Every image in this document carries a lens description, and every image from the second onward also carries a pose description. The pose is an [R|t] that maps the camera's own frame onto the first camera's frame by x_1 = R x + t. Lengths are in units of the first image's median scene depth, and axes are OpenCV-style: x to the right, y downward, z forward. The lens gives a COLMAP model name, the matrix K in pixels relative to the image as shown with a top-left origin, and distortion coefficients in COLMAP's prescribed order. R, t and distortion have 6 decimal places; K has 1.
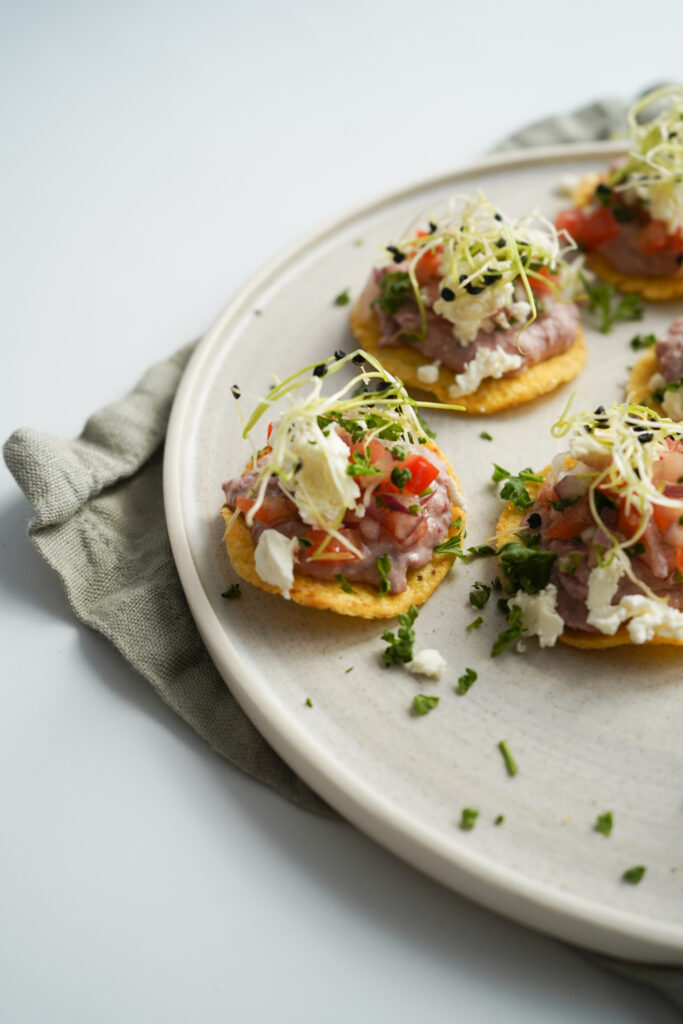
lens RADIAL K [[1417.5, 0, 339.4], [0, 1417.5, 514.3], [0, 0, 1]] dist [-0.076626, 0.000000]
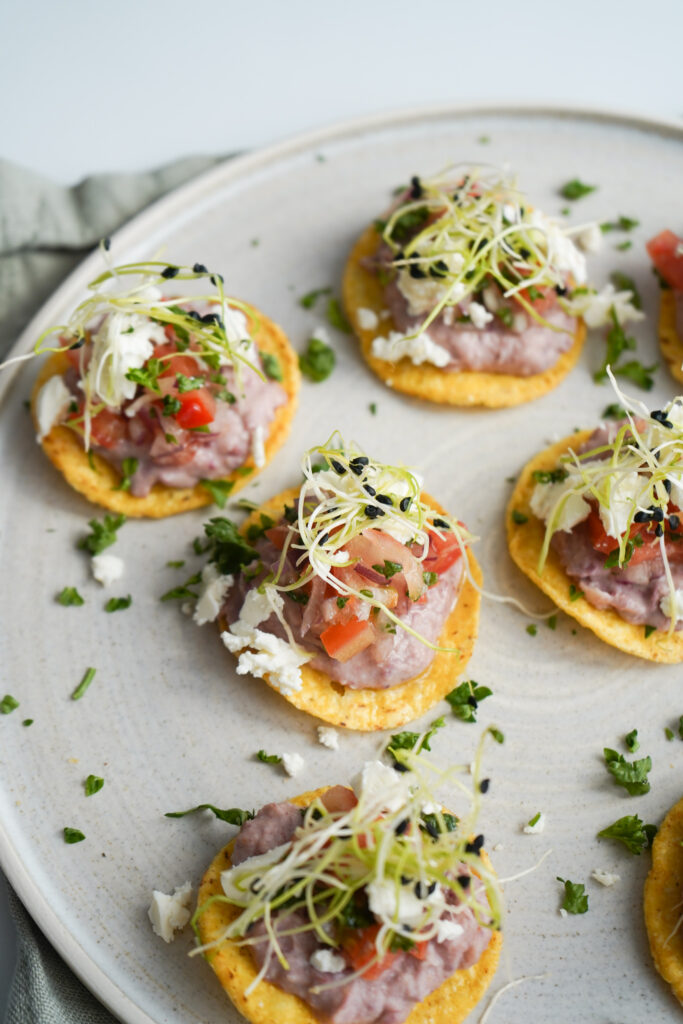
lens RADIAL K [[1916.3, 0, 342.6], [0, 1916.3, 511.8], [0, 0, 1]] dist [-0.125383, 0.000000]
pose [[0.761055, 0.569462, -0.310657, 0.569069], [-0.477061, 0.815849, 0.326807, -0.441762], [0.439554, -0.100516, 0.892574, -0.168478]]
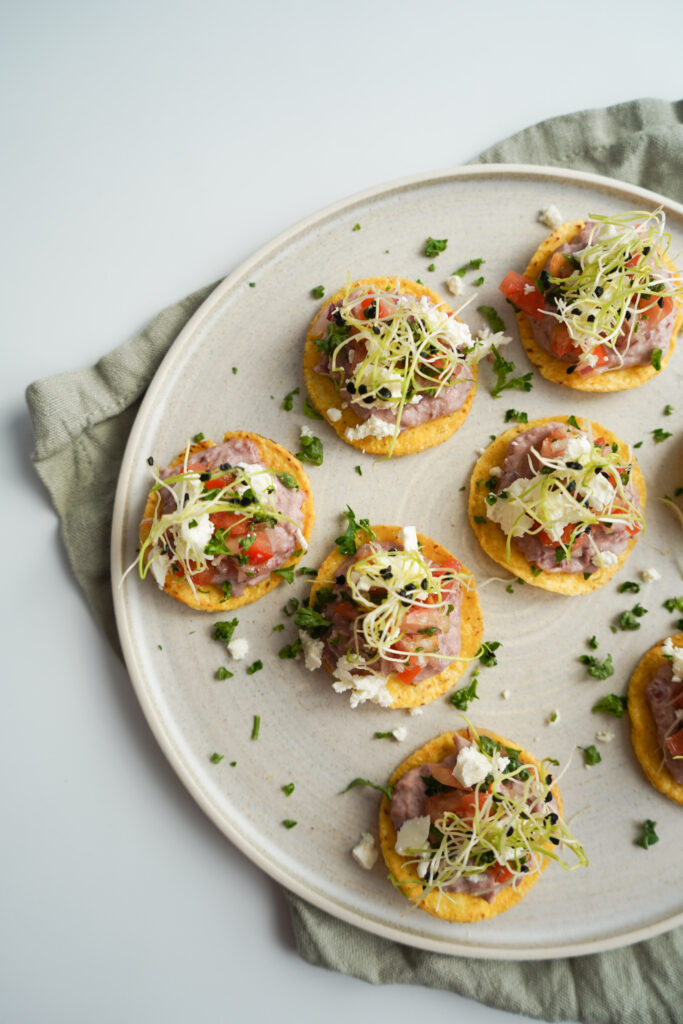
lens RADIAL K [[819.9, 0, 339.0], [0, 819.9, 512.5], [0, 0, 1]] dist [-0.032718, -0.002174]
pose [[0.936791, 0.346458, -0.048885, 0.151359], [-0.234535, 0.725464, 0.647067, -0.590527], [0.259646, -0.594701, 0.760864, 0.386334]]
